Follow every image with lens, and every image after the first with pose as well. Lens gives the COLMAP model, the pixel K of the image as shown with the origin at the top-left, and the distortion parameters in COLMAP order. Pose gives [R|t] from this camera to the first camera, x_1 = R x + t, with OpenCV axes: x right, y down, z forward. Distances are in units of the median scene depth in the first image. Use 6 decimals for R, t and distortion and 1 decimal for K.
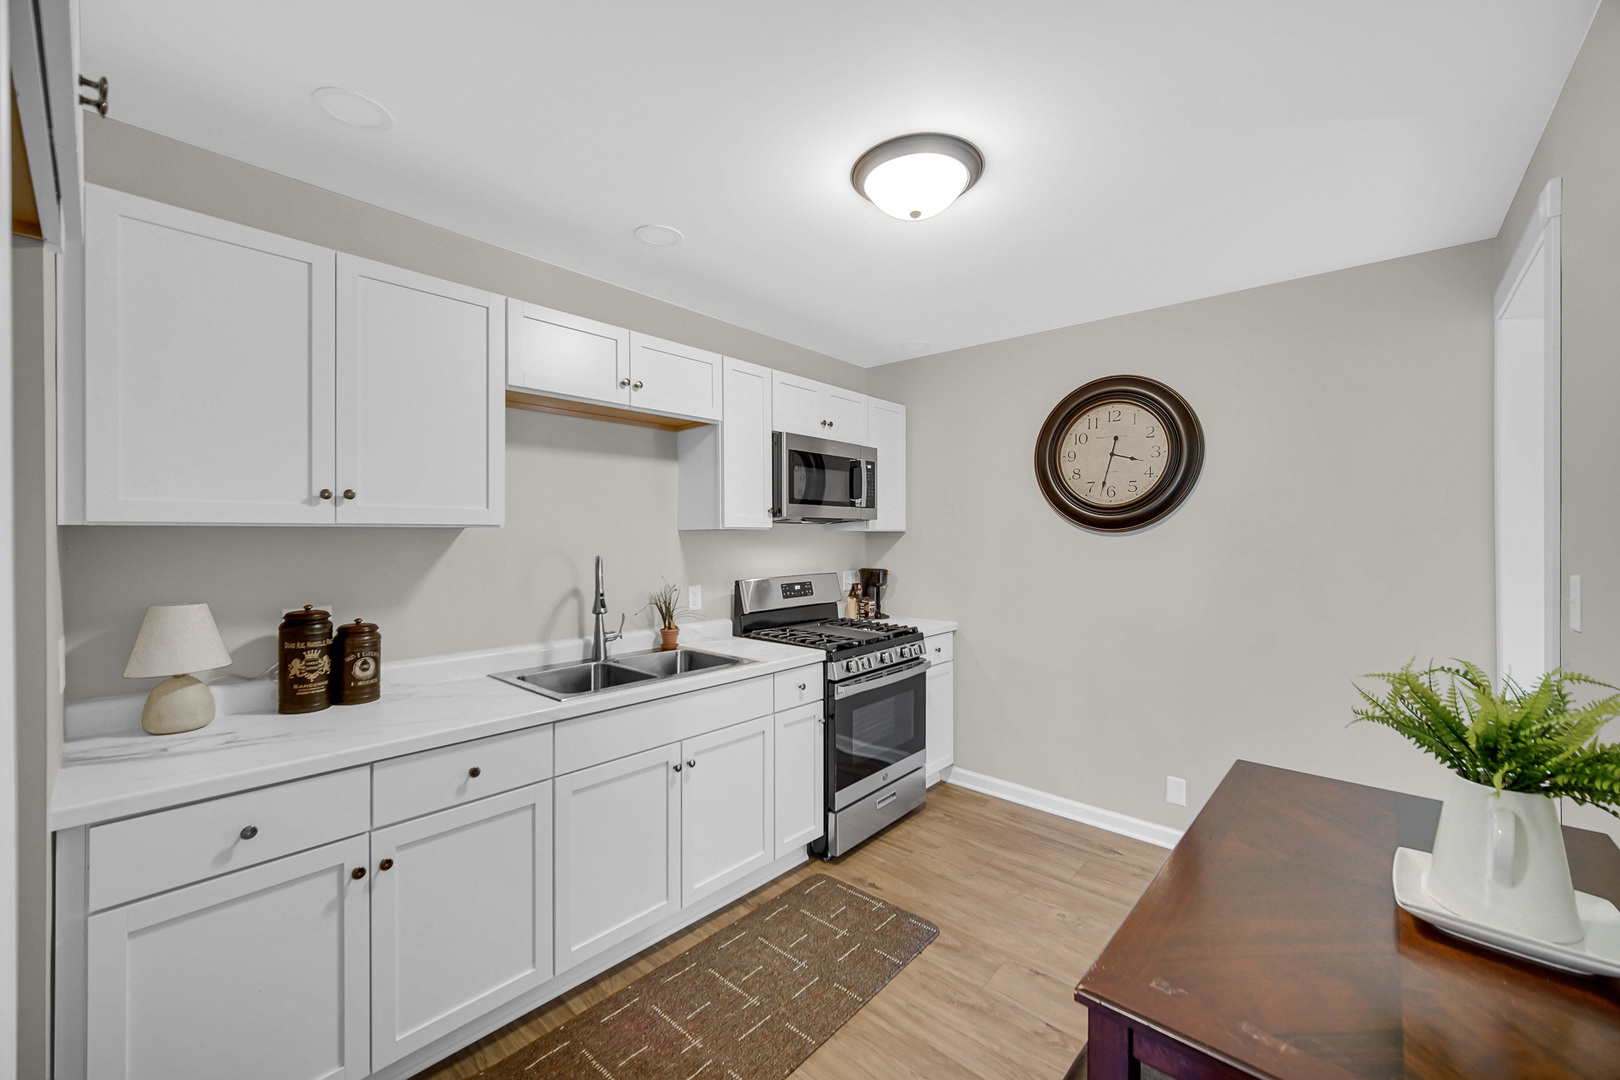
lens RADIAL K [[632.5, 0, 803.1], [0, 632.5, 537.1], [0, 0, 1]] dist [-0.001121, -0.000185]
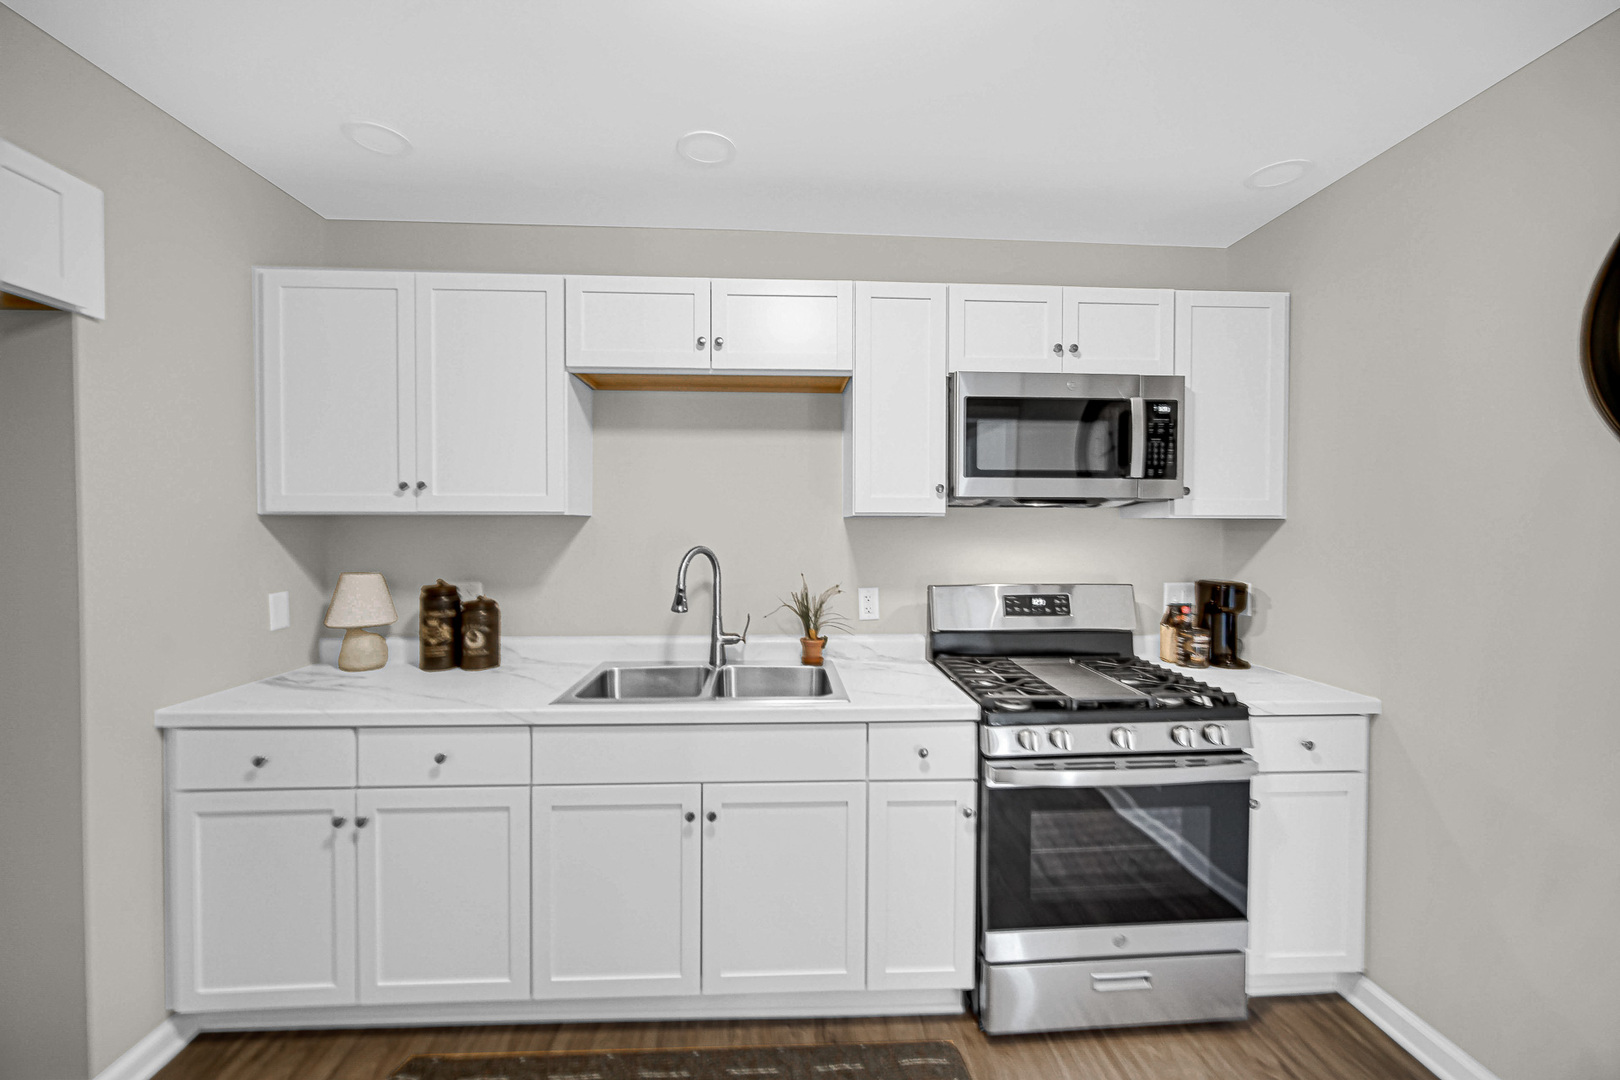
lens RADIAL K [[654.4, 0, 807.8], [0, 654.4, 533.2], [0, 0, 1]] dist [-0.001882, -0.000409]
pose [[0.711378, 0.013774, -0.702674, 0.374248], [-0.006992, 0.999897, 0.012522, -0.000745], [0.702775, -0.003995, 0.711401, 0.408378]]
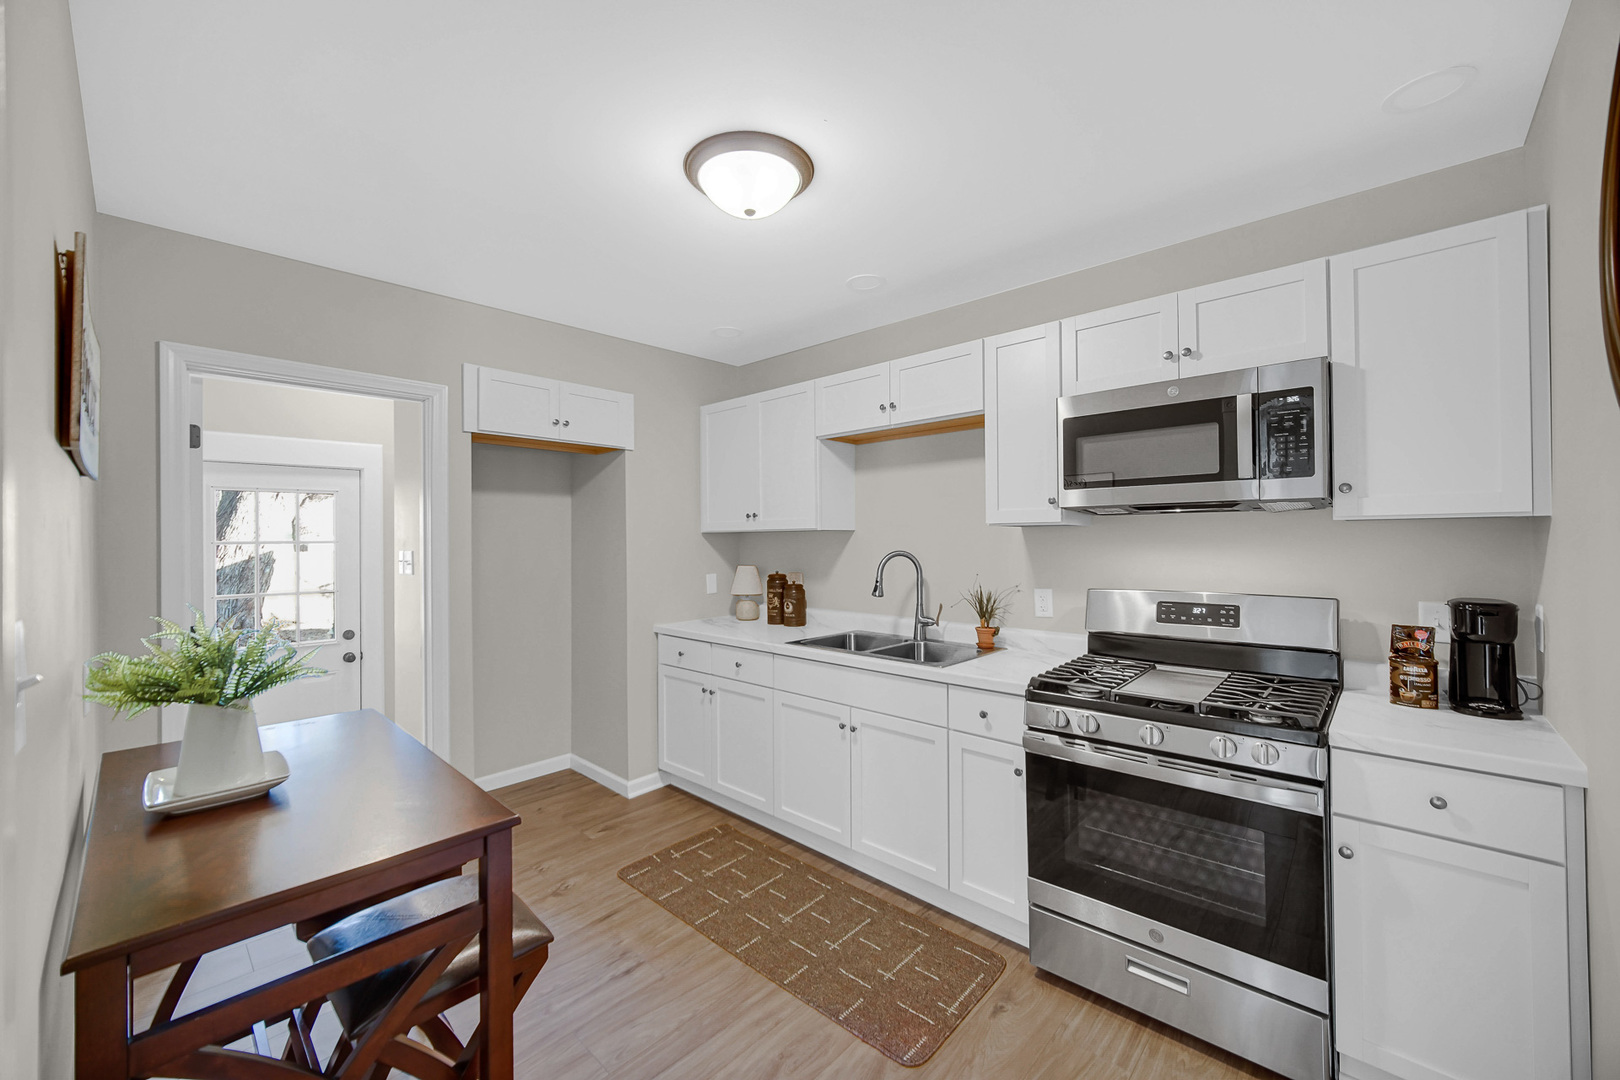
lens RADIAL K [[632.5, 0, 803.1], [0, 632.5, 537.1], [0, 0, 1]] dist [-0.001121, -0.000185]
pose [[-0.013010, -0.003384, -0.999910, 0.794606], [0.002813, 0.999990, -0.003421, 0.006213], [0.999911, -0.002858, -0.013000, 0.738003]]
